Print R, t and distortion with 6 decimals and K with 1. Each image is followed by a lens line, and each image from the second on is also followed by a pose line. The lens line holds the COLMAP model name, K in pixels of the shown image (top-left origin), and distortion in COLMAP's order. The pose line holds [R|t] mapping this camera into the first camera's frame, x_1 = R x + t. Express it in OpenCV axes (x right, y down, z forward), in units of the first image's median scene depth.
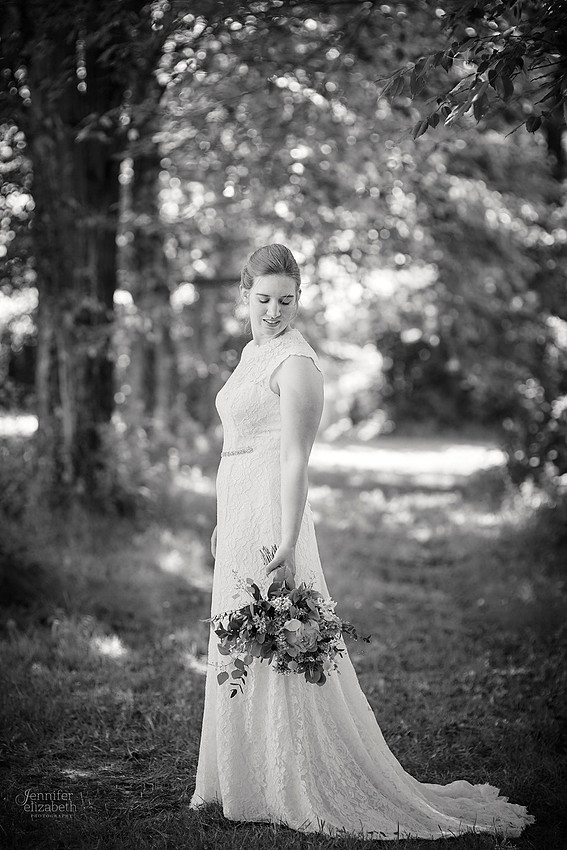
lens RADIAL K [[2157.5, 0, 283.5], [0, 2157.5, 425.0], [0, 0, 1]] dist [0.027366, -0.348441]
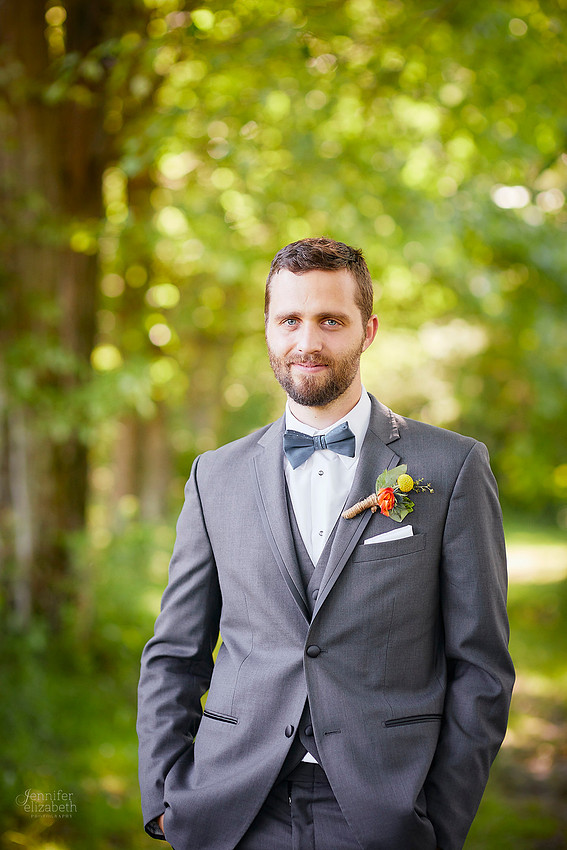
lens RADIAL K [[2105.8, 0, 283.5], [0, 2105.8, 425.0], [0, 0, 1]] dist [-0.386379, 0.418496]
pose [[0.999783, 0.017011, 0.012001, -0.027268], [-0.016621, 0.999353, -0.031882, -0.015820], [-0.012536, 0.031676, 0.999420, 0.346225]]
